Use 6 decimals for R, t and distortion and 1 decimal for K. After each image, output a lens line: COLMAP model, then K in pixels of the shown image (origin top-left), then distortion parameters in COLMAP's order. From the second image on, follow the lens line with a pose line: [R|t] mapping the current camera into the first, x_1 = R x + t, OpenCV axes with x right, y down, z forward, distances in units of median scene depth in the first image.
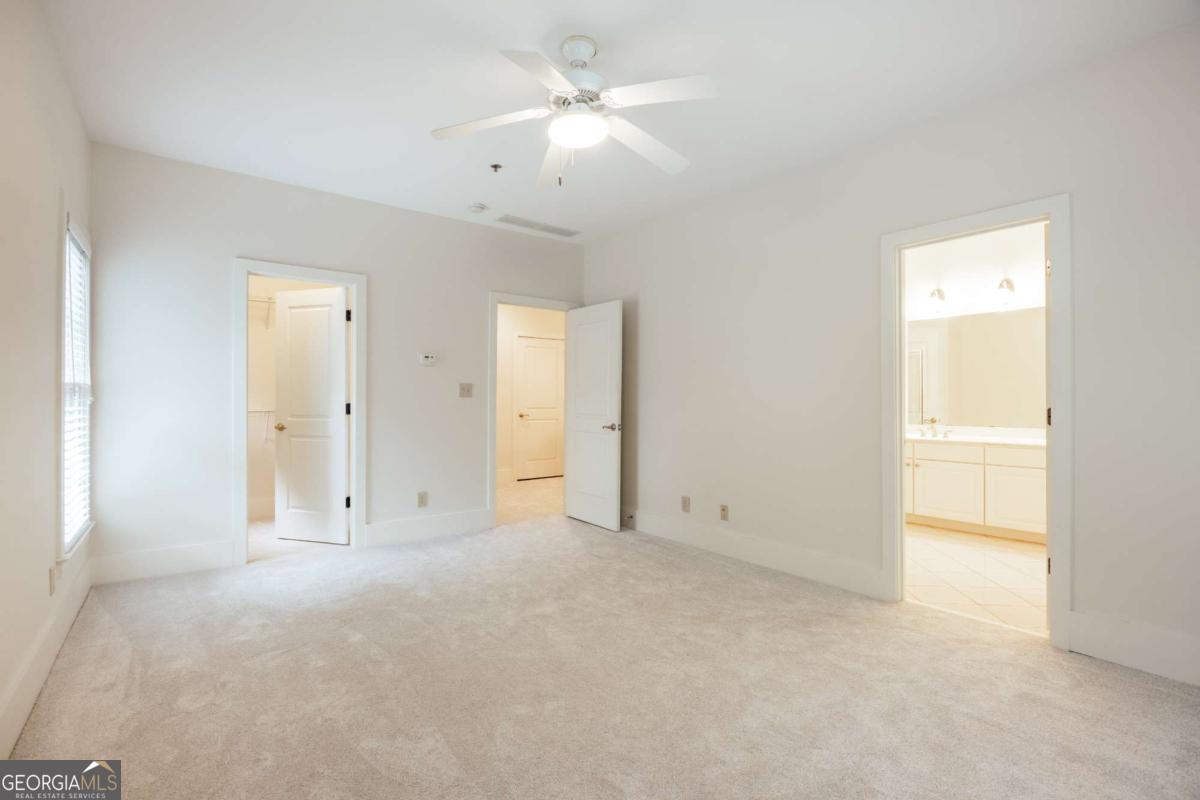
lens RADIAL K [[554.1, 0, 602.7], [0, 554.1, 398.5], [0, 0, 1]] dist [-0.003917, -0.000197]
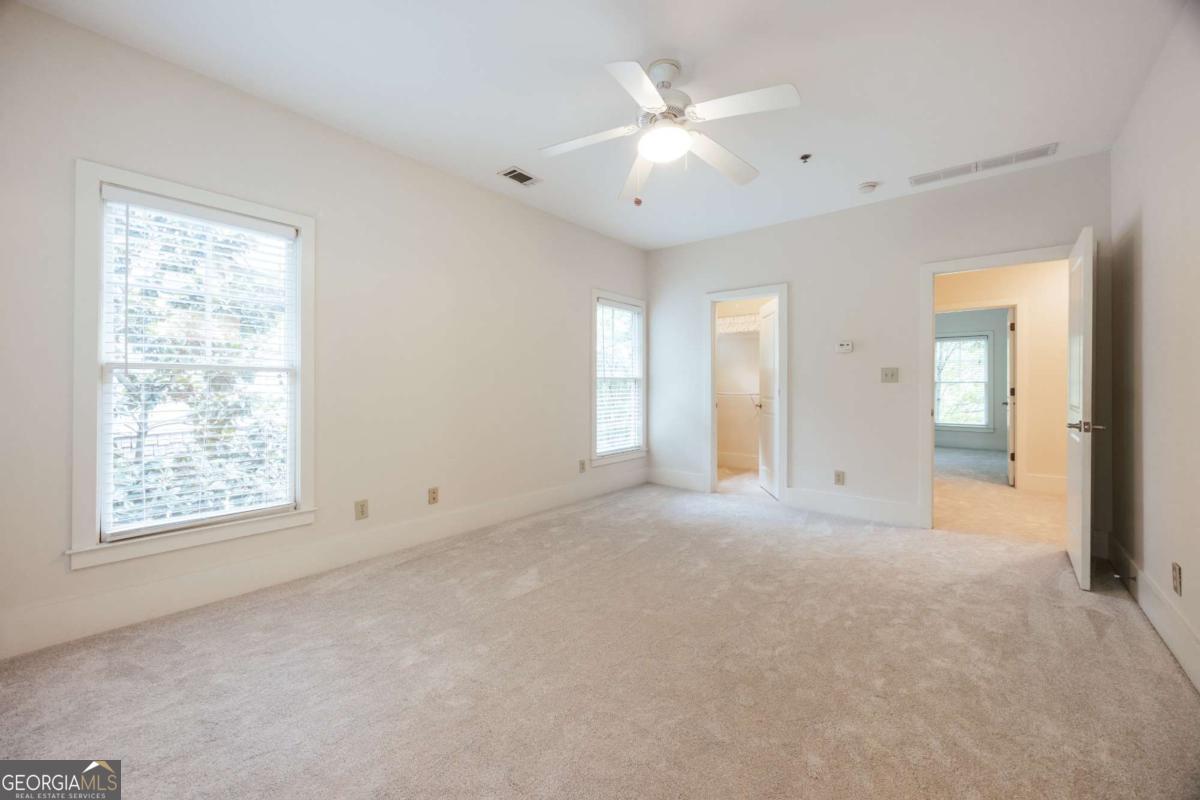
lens RADIAL K [[465.6, 0, 604.5], [0, 465.6, 384.1], [0, 0, 1]] dist [0.000941, 0.000130]
pose [[0.215474, -0.006815, -0.976486, 0.482411], [0.002399, 0.999976, -0.006449, 0.005495], [0.976507, -0.000953, 0.215485, 0.379484]]
